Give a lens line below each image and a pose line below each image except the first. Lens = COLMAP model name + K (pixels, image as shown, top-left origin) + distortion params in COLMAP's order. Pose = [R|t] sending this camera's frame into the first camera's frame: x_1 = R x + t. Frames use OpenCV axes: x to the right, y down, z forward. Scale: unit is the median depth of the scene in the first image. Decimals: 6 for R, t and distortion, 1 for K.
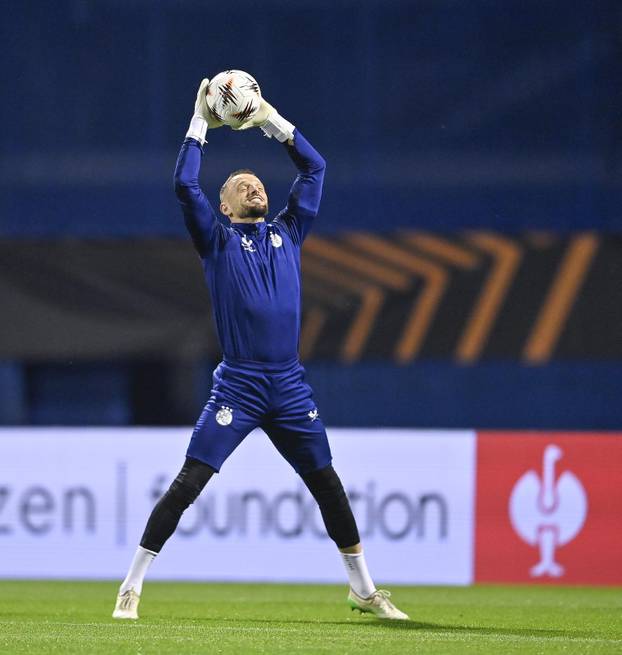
lens RADIAL K [[474.3, 0, 309.7], [0, 474.3, 326.6], [0, 0, 1]] dist [0.008280, -0.016843]
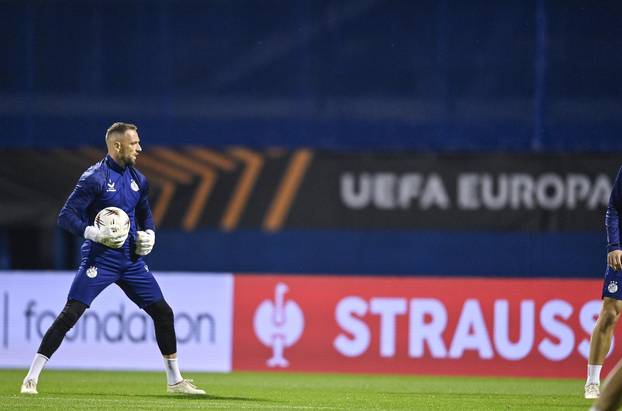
lens RADIAL K [[311.2, 0, 311.9], [0, 311.2, 207.3], [0, 0, 1]] dist [-0.004398, 0.000061]
pose [[0.999933, 0.004642, 0.010637, 0.597261], [-0.004673, 0.999985, 0.002907, -0.005348], [-0.010624, -0.002956, 0.999939, -0.030079]]
